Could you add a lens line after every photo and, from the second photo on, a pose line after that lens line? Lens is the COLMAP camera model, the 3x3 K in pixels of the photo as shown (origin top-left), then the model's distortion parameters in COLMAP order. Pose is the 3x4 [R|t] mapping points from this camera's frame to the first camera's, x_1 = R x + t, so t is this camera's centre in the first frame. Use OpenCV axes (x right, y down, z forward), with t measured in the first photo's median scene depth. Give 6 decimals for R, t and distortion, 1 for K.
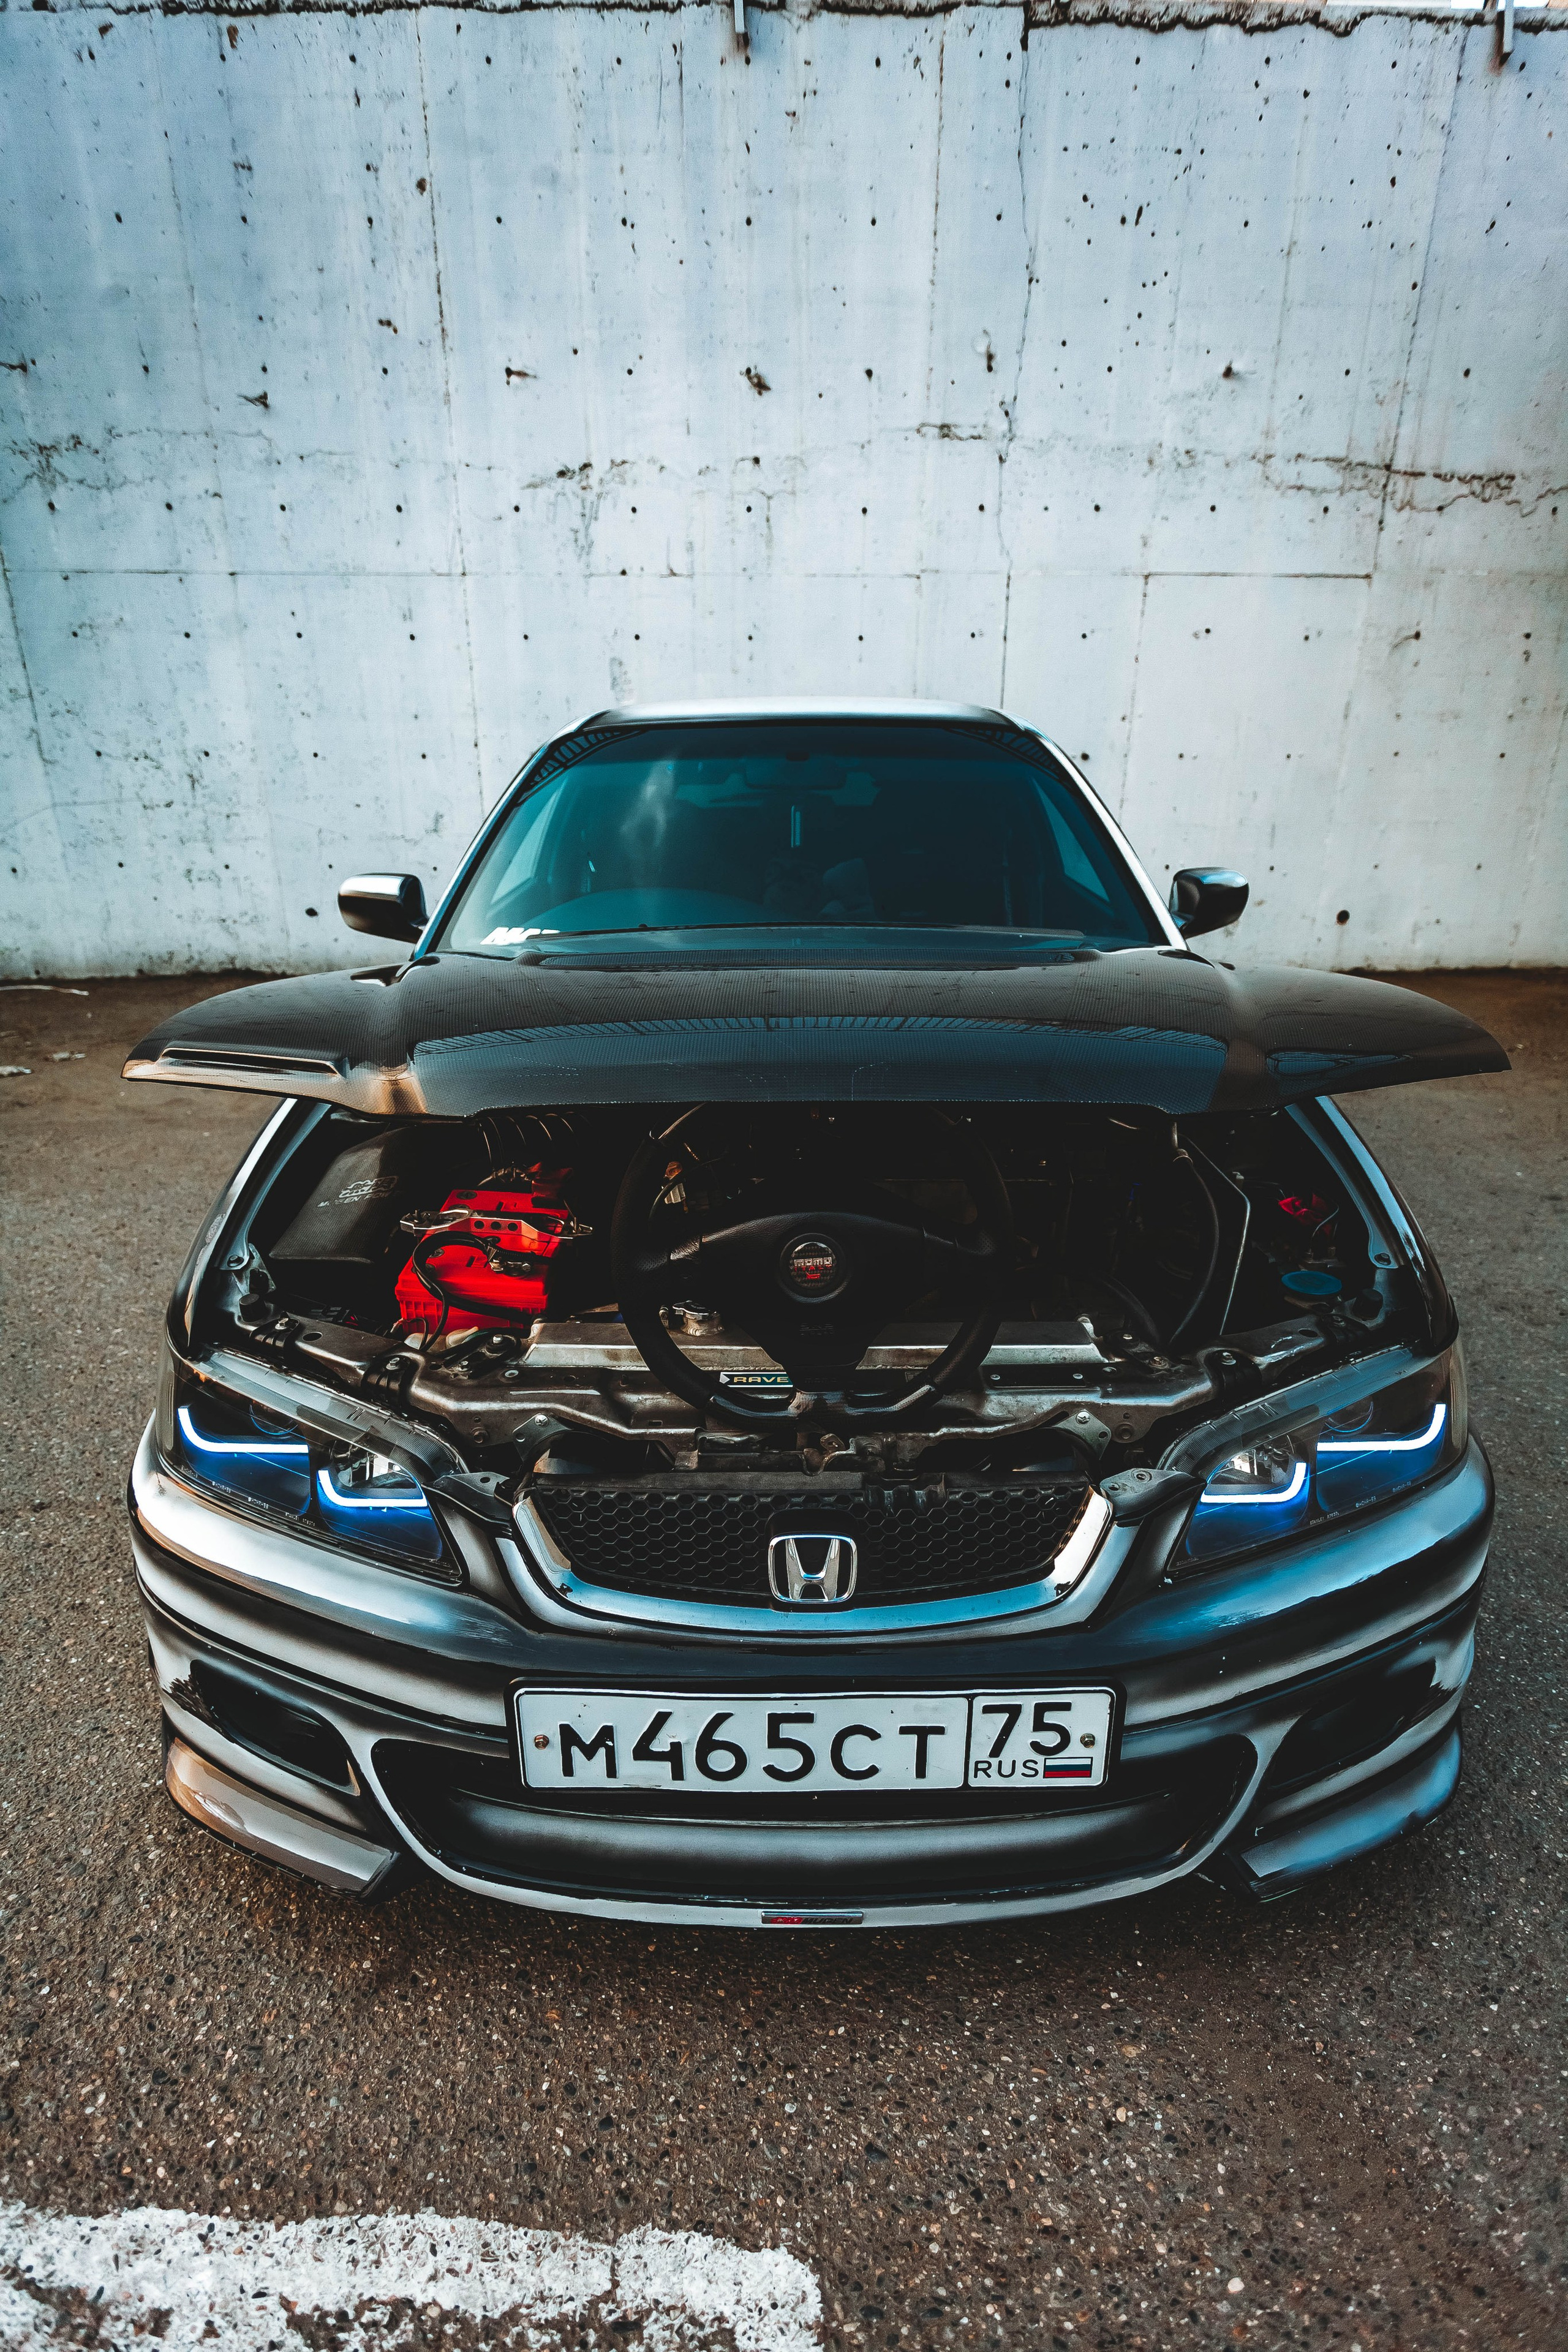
lens RADIAL K [[1105.3, 0, 782.0], [0, 1105.3, 1180.2], [0, 0, 1]] dist [0.002862, -0.001468]
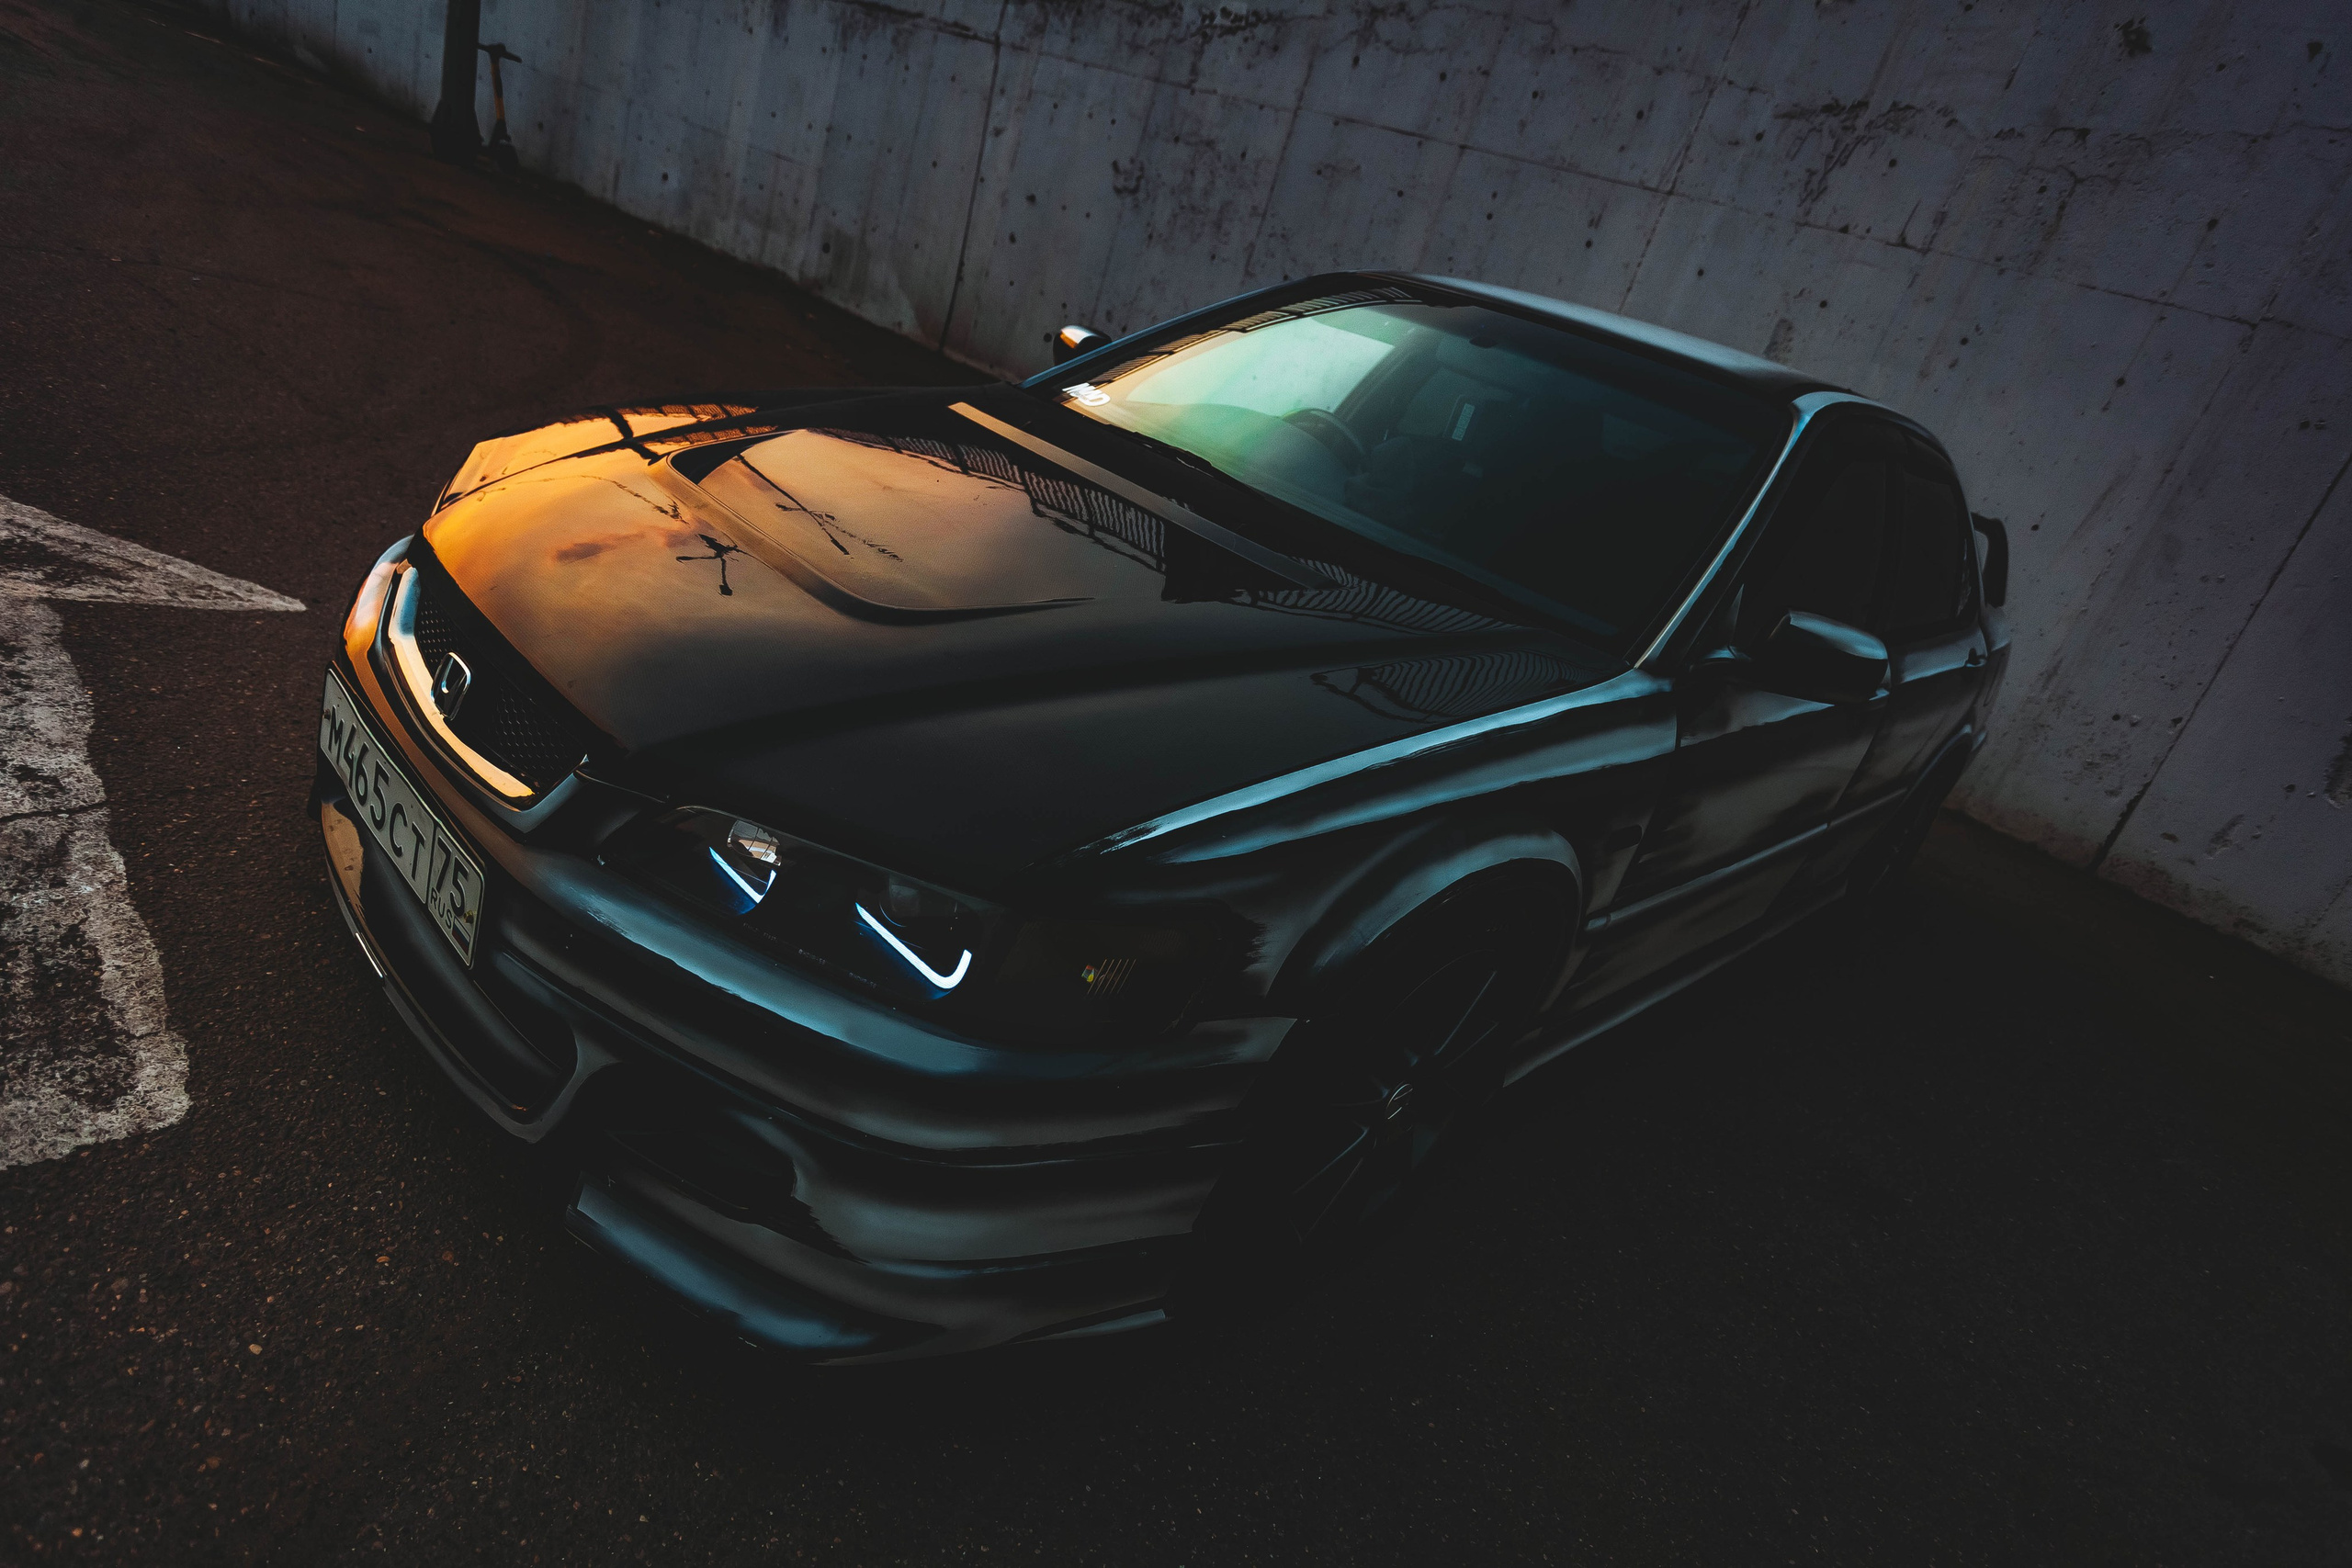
lens RADIAL K [[1253.8, 0, 1166.8], [0, 1253.8, 784.1], [0, 0, 1]] dist [0.001924, -0.000882]
pose [[0.681359, 0.466481, -0.564044, 0.255246], [-0.509420, 0.855564, 0.092202, -0.018059], [0.525586, 0.224513, 0.820581, 0.049589]]
